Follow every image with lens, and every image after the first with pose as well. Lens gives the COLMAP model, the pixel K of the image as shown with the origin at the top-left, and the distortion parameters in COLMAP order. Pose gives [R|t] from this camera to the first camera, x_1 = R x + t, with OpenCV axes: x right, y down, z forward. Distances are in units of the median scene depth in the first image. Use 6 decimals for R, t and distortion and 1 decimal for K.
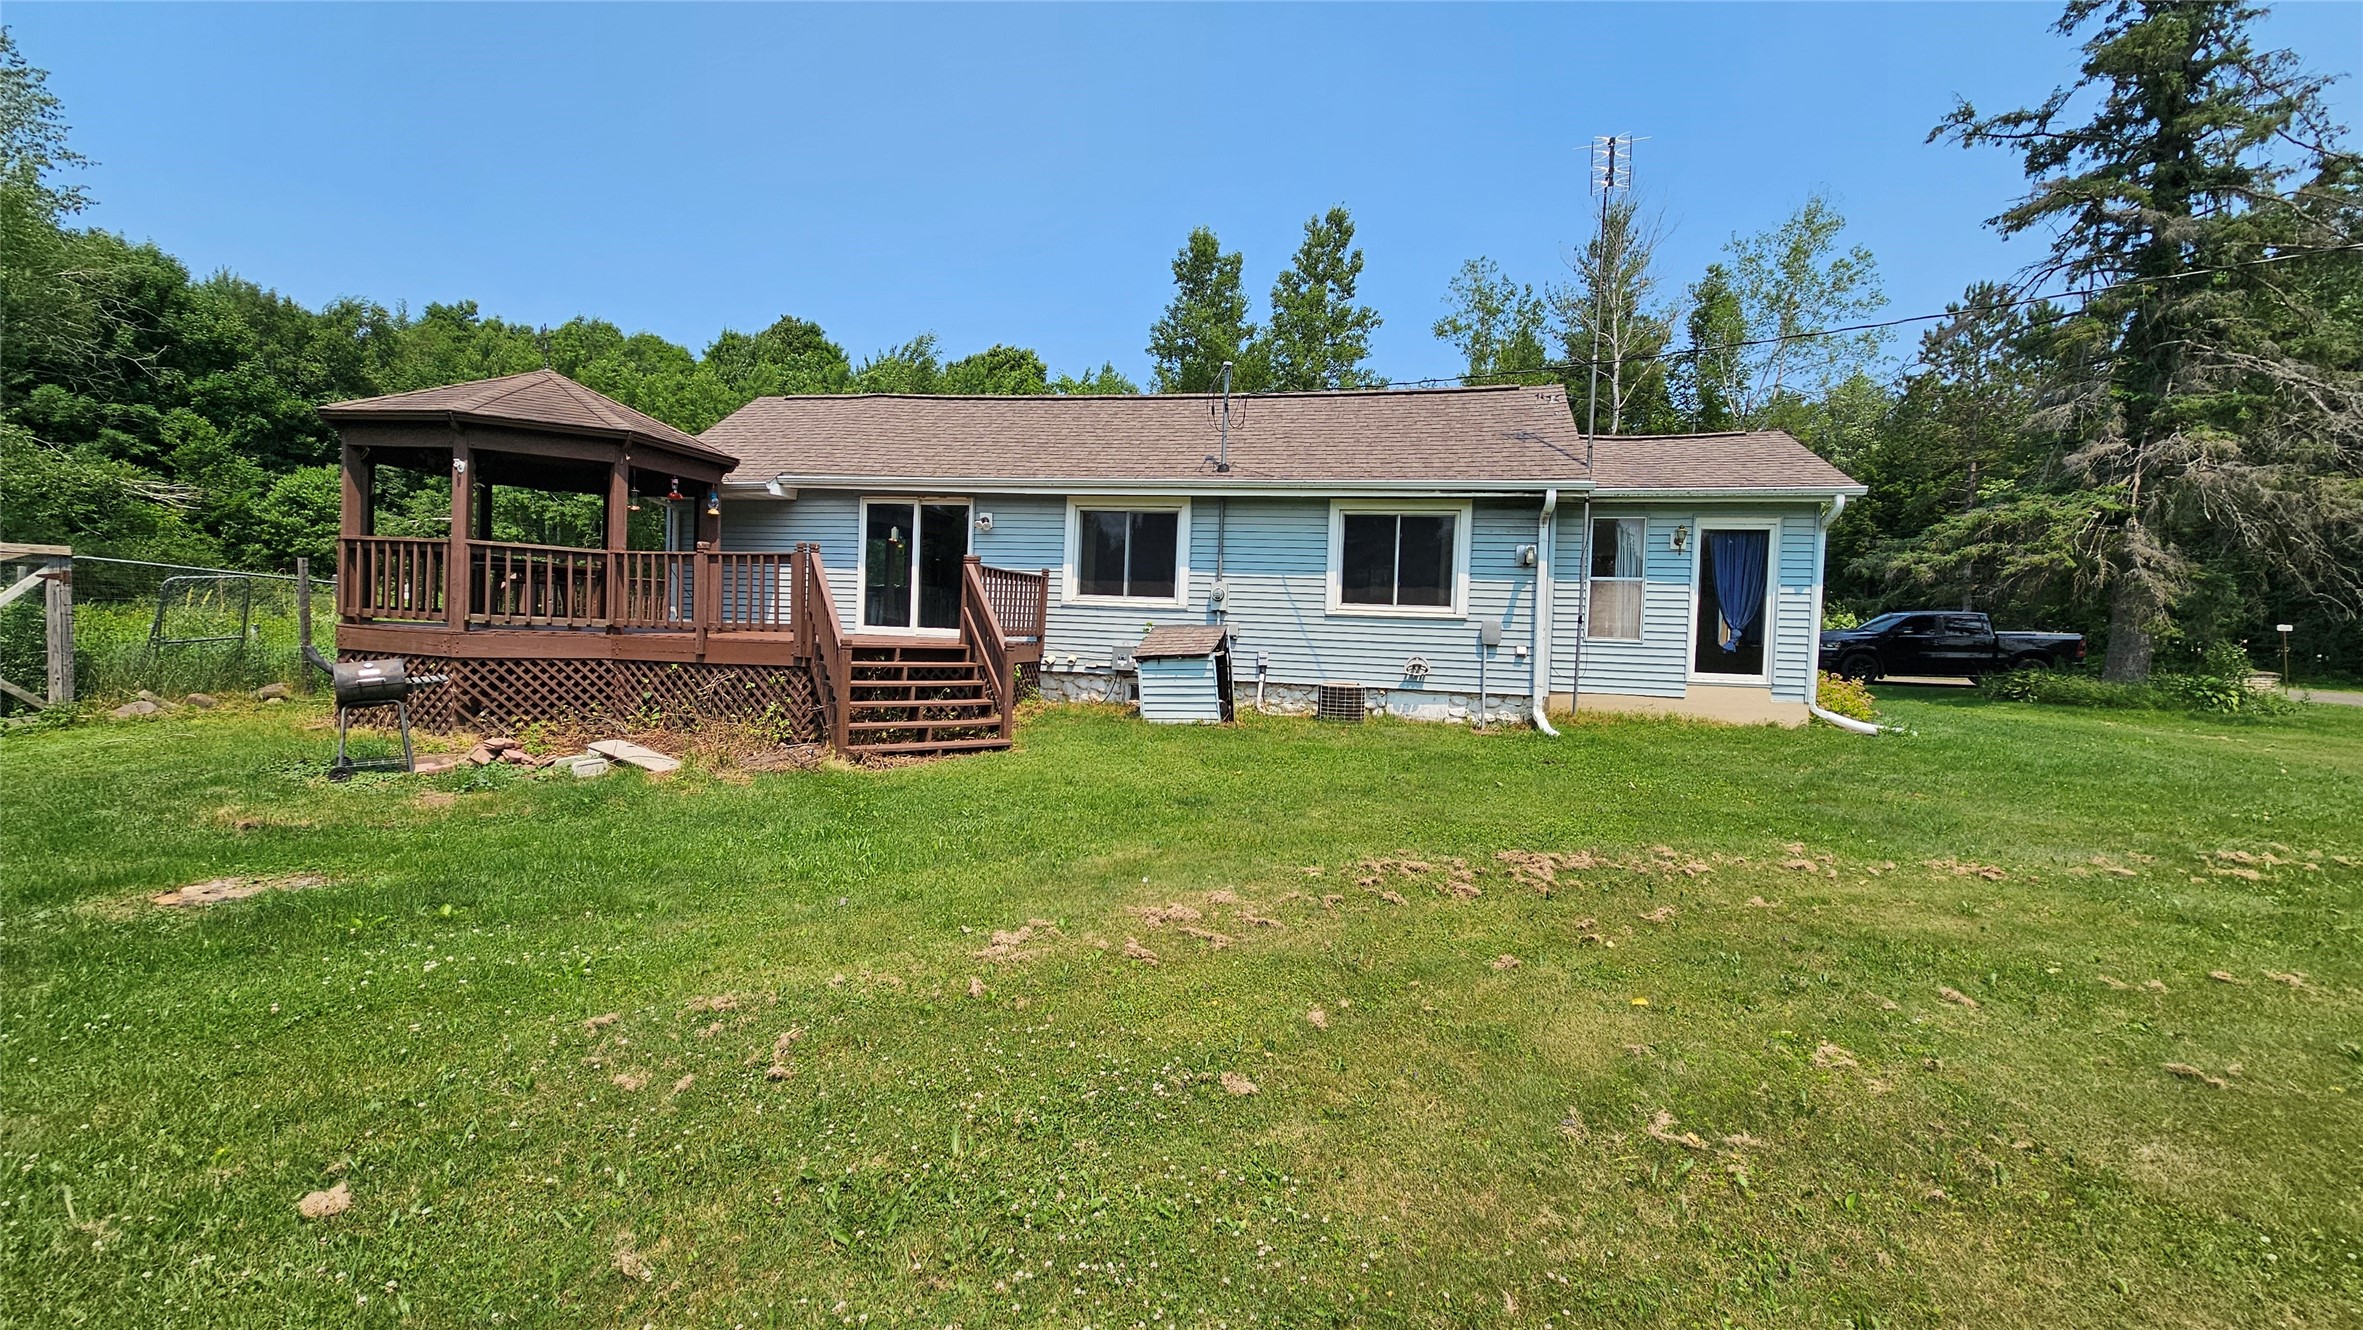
lens RADIAL K [[964.6, 0, 1170.4], [0, 964.6, 669.7], [0, 0, 1]] dist [-0.001502, -0.000154]
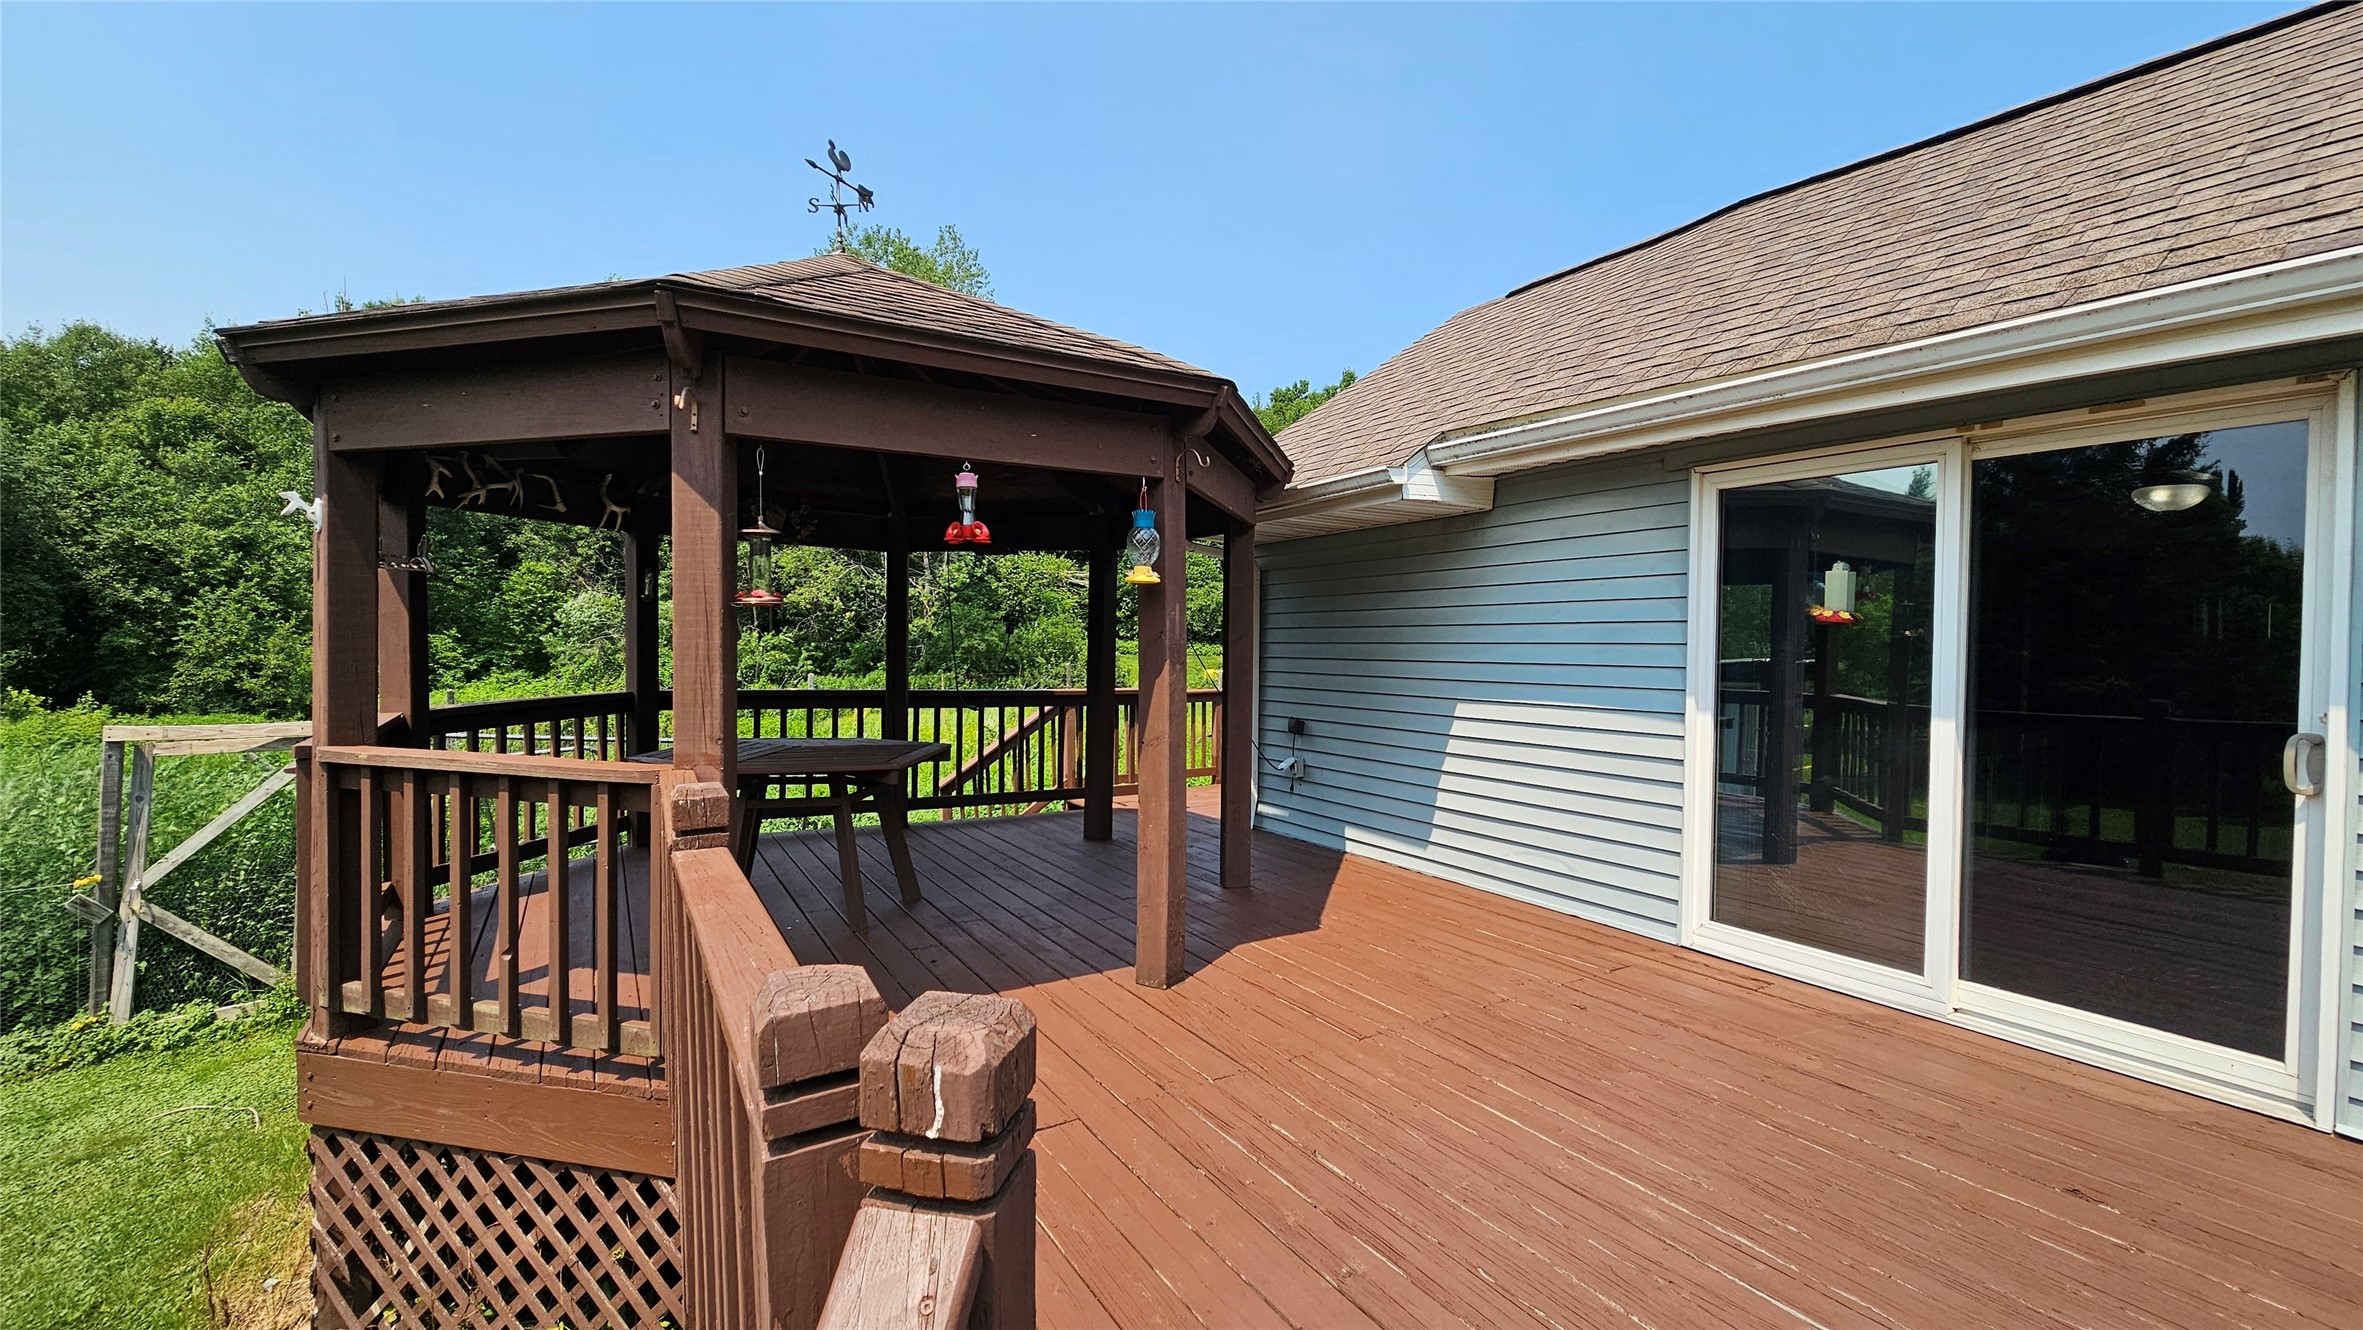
lens RADIAL K [[964.6, 0, 1179.0], [0, 964.6, 668.3], [0, 0, 1]] dist [-0.001502, -0.000154]
pose [[0.701189, -0.010817, -0.712894, -0.234851], [-0.012971, 0.999526, -0.027925, -0.114904], [0.712858, 0.028827, 0.700716, 0.721848]]
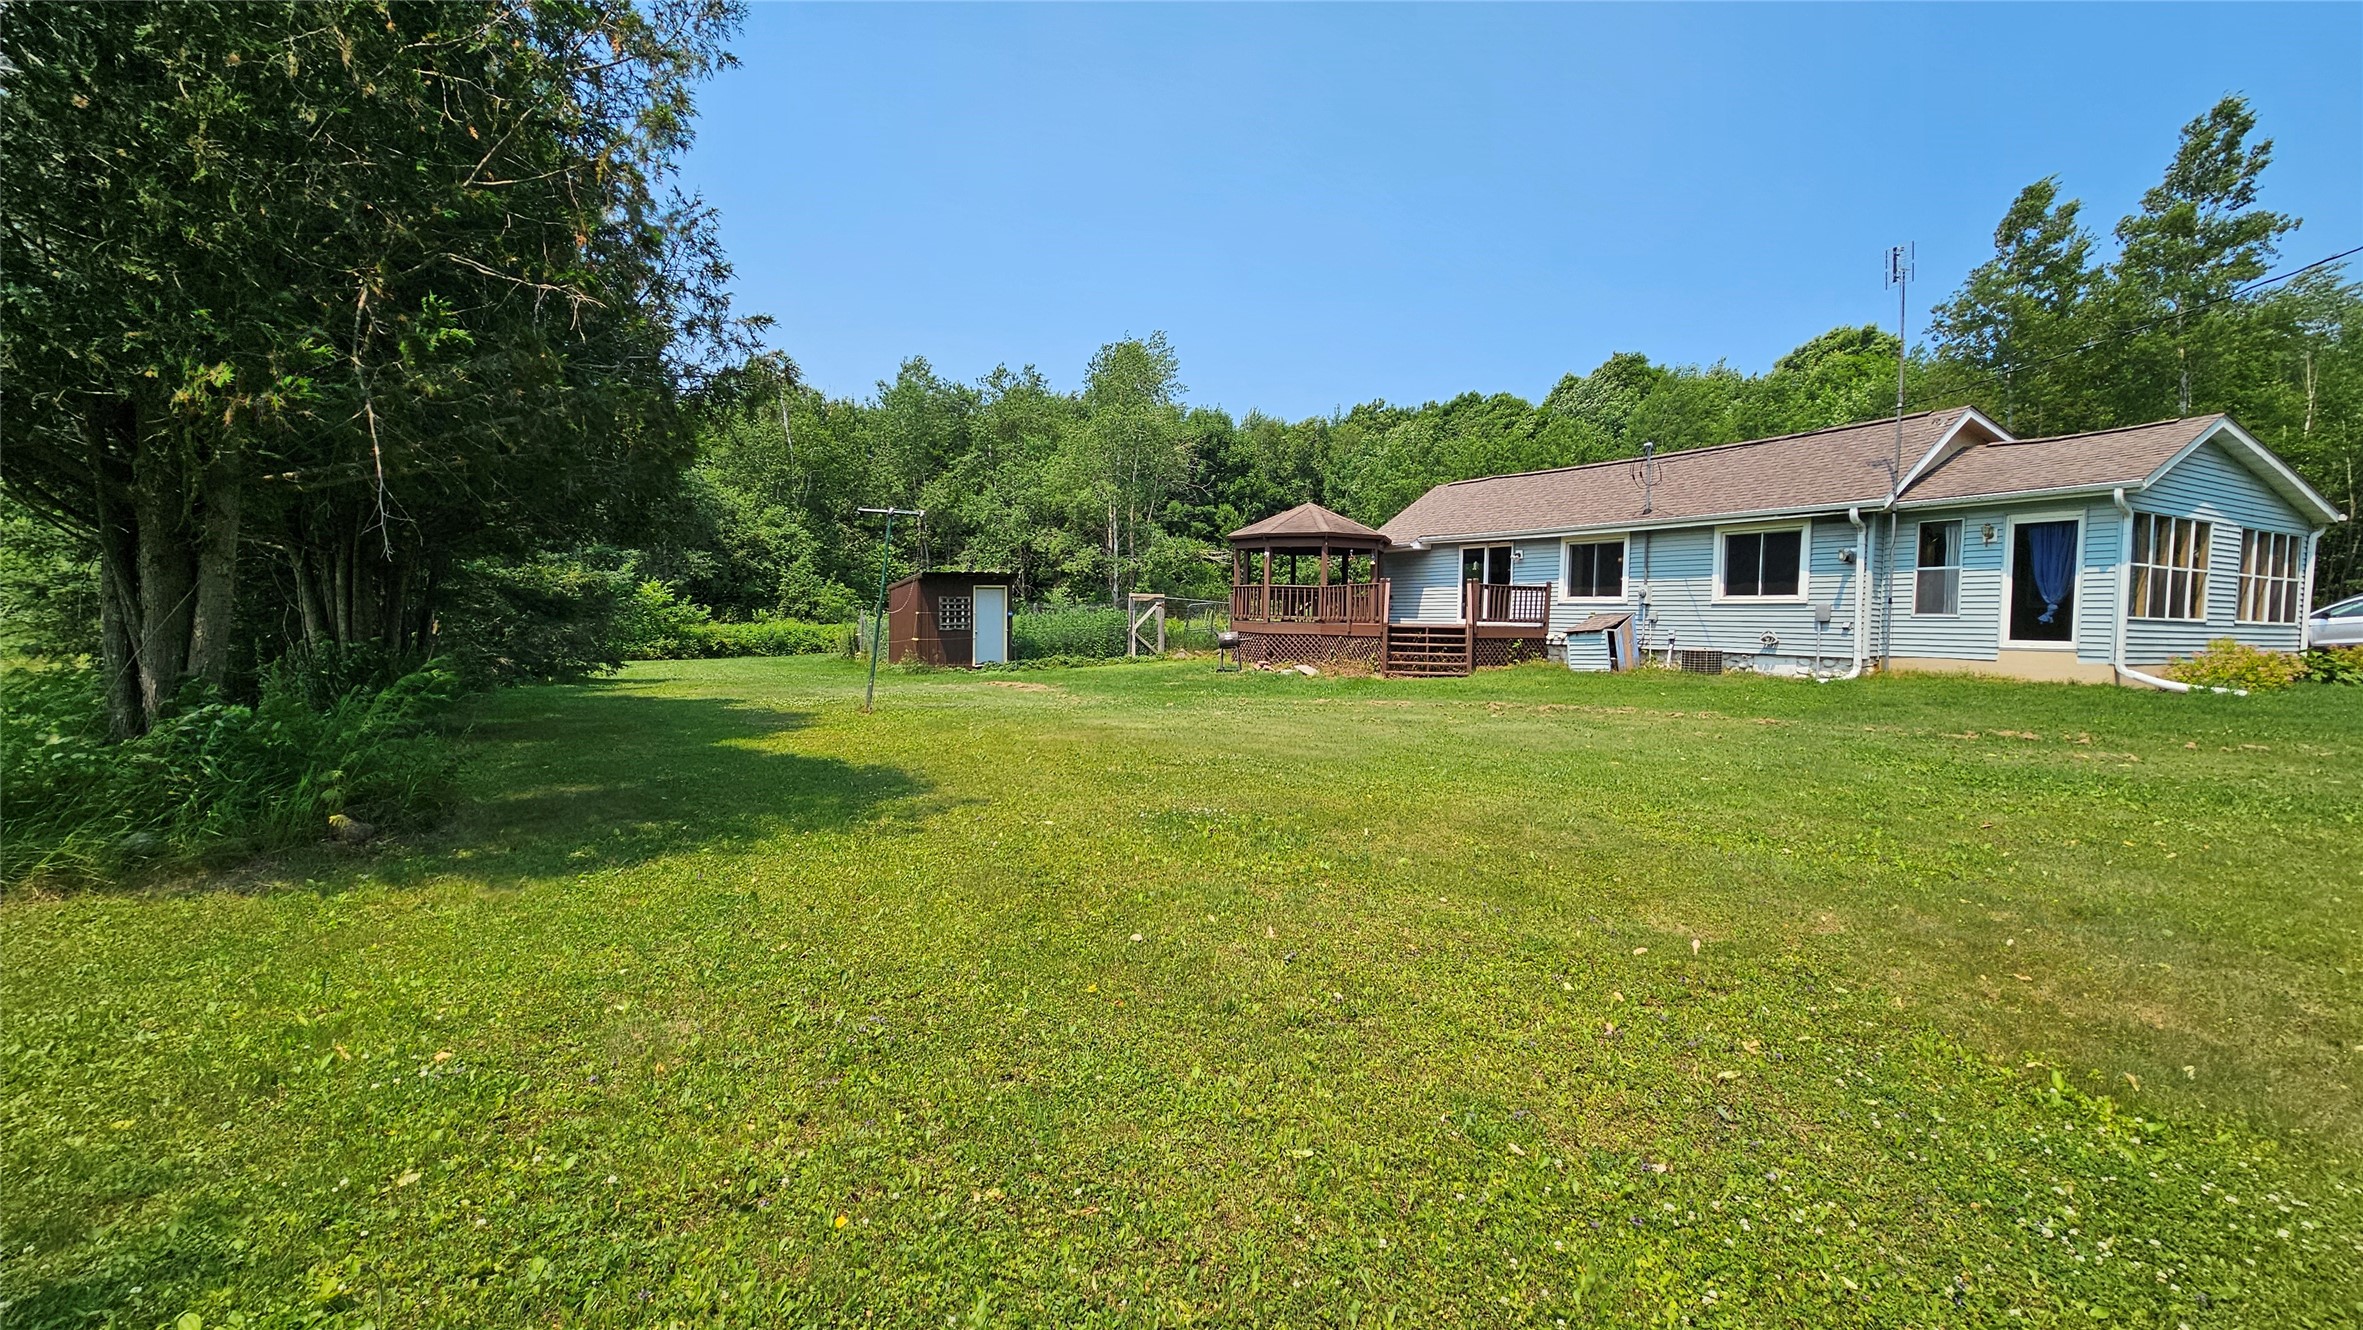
lens RADIAL K [[964.6, 0, 1173.3], [0, 964.6, 661.8], [0, 0, 1]] dist [-0.001502, -0.000154]
pose [[0.649180, 0.011563, -0.760547, 0.708944], [-0.026053, 0.999636, -0.007040, 0.060418], [0.760189, 0.024385, 0.649244, -0.556233]]
